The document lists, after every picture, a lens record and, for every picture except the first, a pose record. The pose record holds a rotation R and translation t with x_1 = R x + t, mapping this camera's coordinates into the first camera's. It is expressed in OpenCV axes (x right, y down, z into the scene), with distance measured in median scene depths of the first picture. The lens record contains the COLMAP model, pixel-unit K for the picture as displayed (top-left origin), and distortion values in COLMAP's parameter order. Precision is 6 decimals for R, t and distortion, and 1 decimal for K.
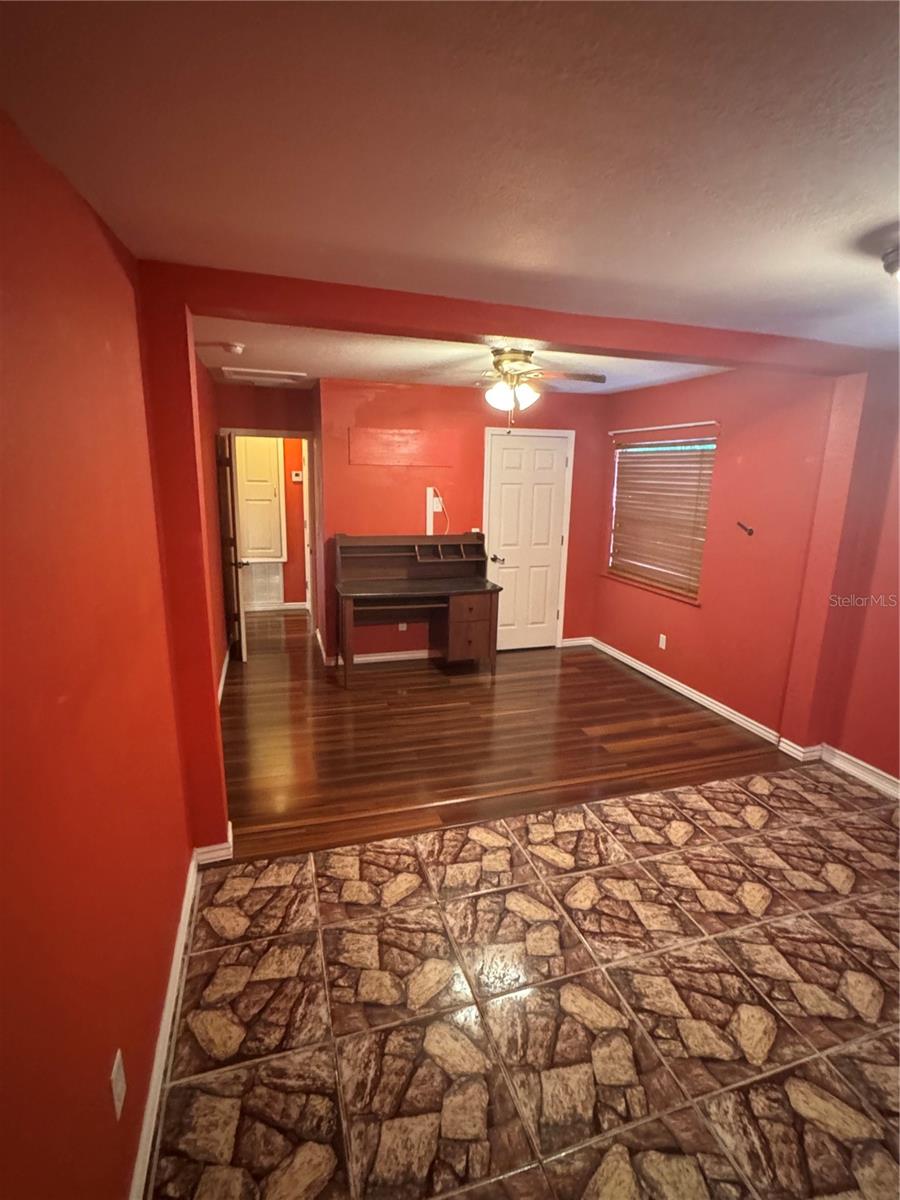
lens RADIAL K [[574.8, 0, 447.2], [0, 574.8, 597.2], [0, 0, 1]] dist [-0.003362, 0.000529]
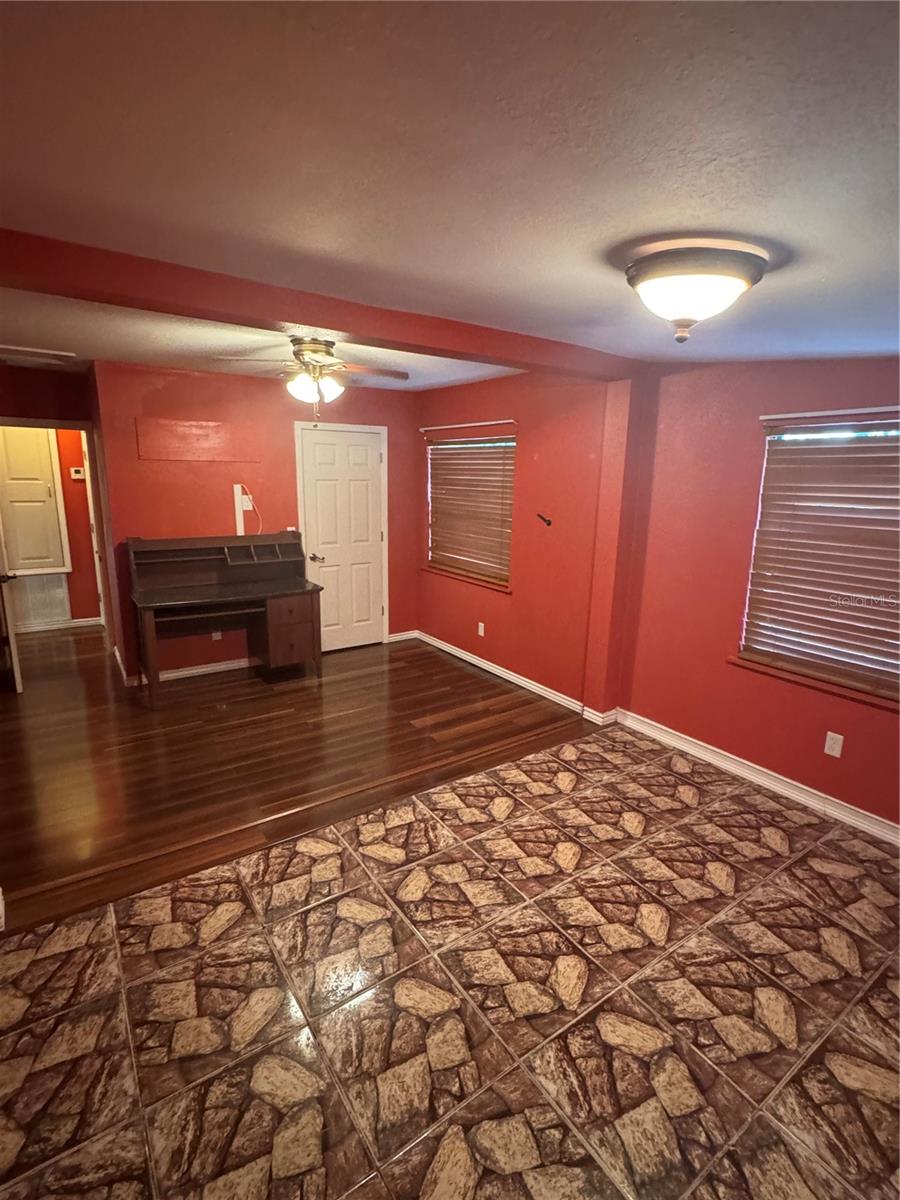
lens RADIAL K [[574.8, 0, 450.0], [0, 574.8, 600.7], [0, 0, 1]] dist [-0.003362, 0.000529]
pose [[0.954655, -0.066496, 0.290193, 0.032705], [0.063489, 0.997787, 0.019777, 0.001370], [-0.290866, -0.000457, 0.956764, 0.014595]]
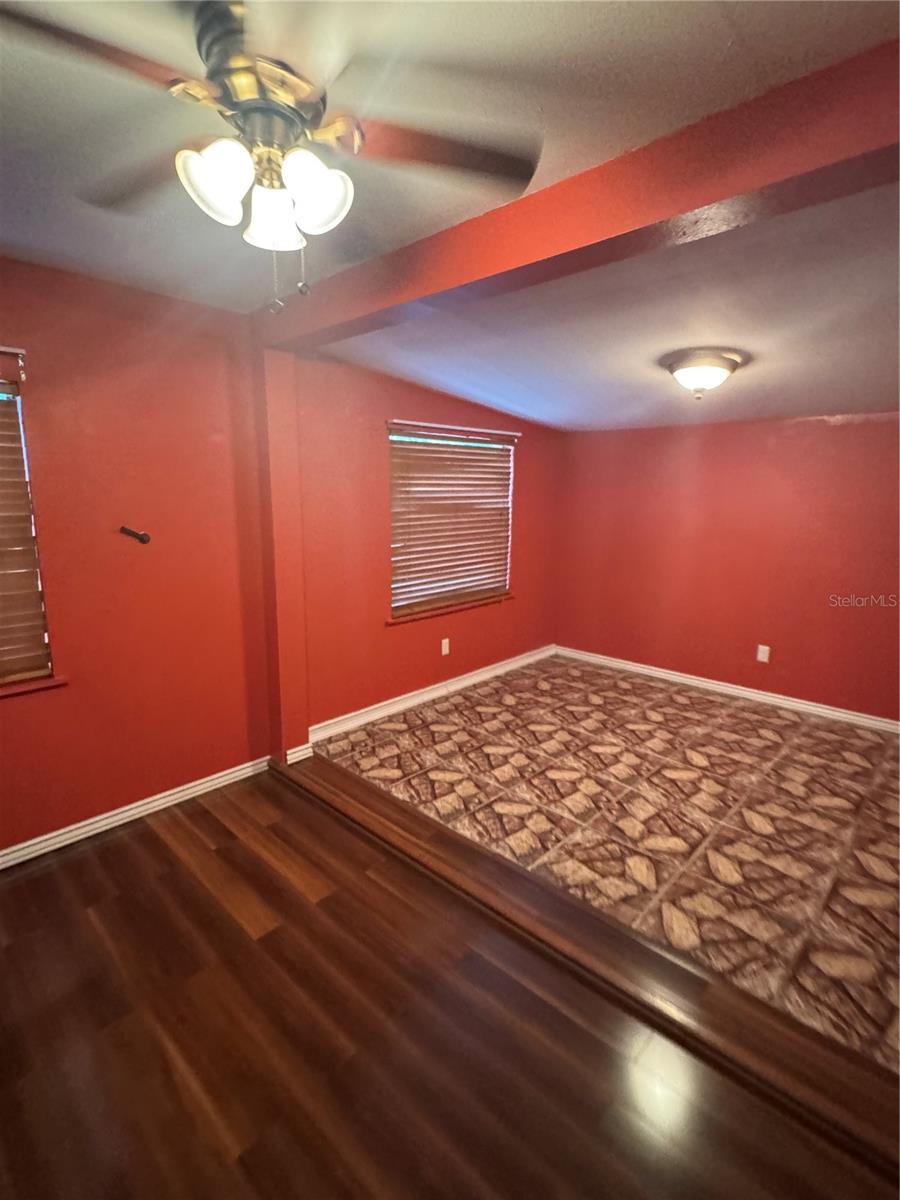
lens RADIAL K [[574.8, 0, 447.7], [0, 574.8, 599.4], [0, 0, 1]] dist [-0.003362, 0.000529]
pose [[-0.488052, -0.183490, 0.853309, -0.363964], [0.173395, 0.937783, 0.300828, -0.283244], [-0.855417, 0.294779, -0.425871, 1.509831]]
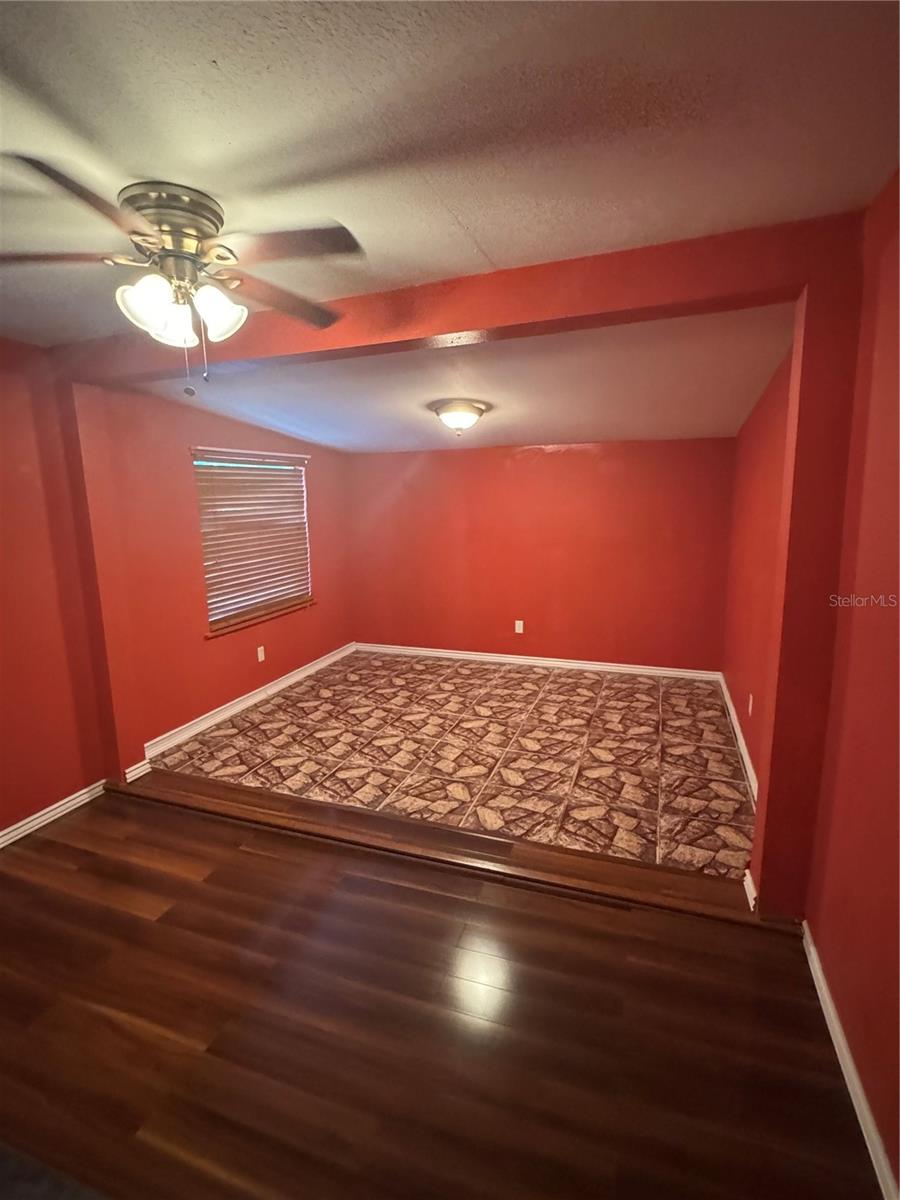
lens RADIAL K [[574.8, 0, 447.7], [0, 574.8, 600.8], [0, 0, 1]] dist [-0.003362, 0.000529]
pose [[-0.792936, -0.110775, 0.599151, -0.482843], [0.137066, 0.925701, 0.352548, -0.360574], [-0.593688, 0.361671, -0.718838, 1.729301]]
